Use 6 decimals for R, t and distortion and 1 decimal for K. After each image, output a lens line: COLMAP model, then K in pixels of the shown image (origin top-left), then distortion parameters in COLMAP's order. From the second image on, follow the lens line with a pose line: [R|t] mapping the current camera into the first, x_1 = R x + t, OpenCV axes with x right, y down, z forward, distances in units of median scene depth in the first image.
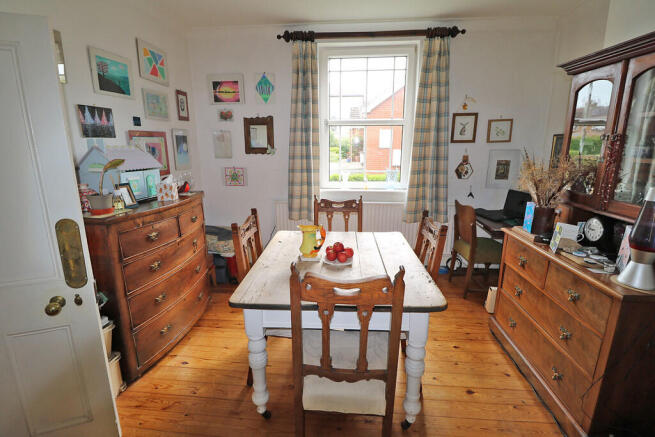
lens RADIAL K [[304.7, 0, 325.4], [0, 304.7, 217.1], [0, 0, 1]] dist [-0.020846, -0.000658]
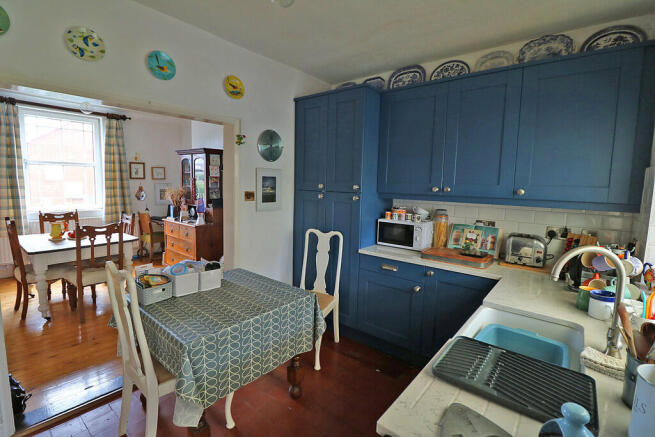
lens RADIAL K [[304.7, 0, 326.6], [0, 304.7, 218.8], [0, 0, 1]] dist [-0.020846, -0.000658]
pose [[0.572392, -0.075473, 0.816500, -0.368545], [0.160055, 0.986885, -0.020981, 0.194428], [-0.804208, 0.142694, 0.576965, -0.862431]]
